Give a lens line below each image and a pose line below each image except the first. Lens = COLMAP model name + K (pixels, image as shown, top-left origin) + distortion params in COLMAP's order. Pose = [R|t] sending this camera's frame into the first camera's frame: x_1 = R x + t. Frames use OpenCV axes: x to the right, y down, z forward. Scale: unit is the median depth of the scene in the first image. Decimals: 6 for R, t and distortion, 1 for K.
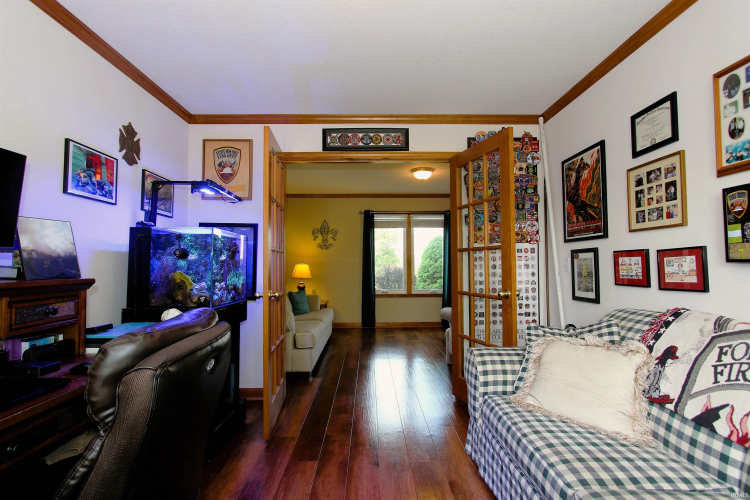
lens RADIAL K [[343.5, 0, 375.0], [0, 343.5, 250.0], [0, 0, 1]] dist [-0.019325, -0.000112]
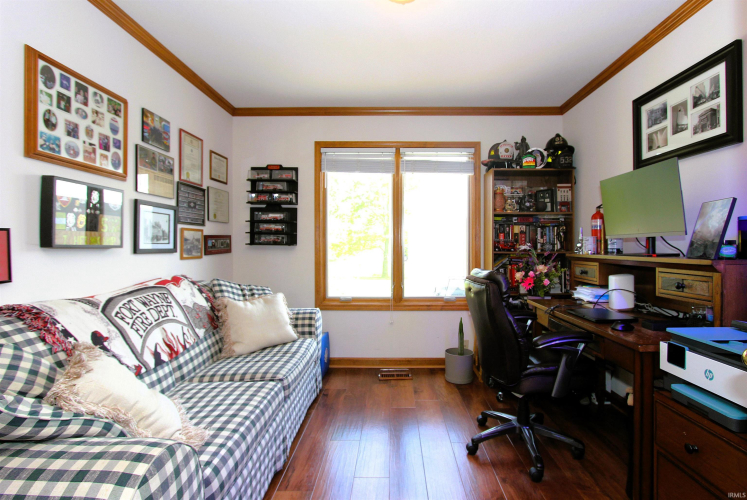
lens RADIAL K [[348.5, 0, 373.5], [0, 348.5, 250.0], [0, 0, 1]] dist [-0.000350, -0.000067]
pose [[-0.997653, 0.004856, 0.068296, -0.005434], [0.003010, 0.999628, -0.027105, 0.077881], [-0.068402, -0.026835, -0.997297, 2.060390]]
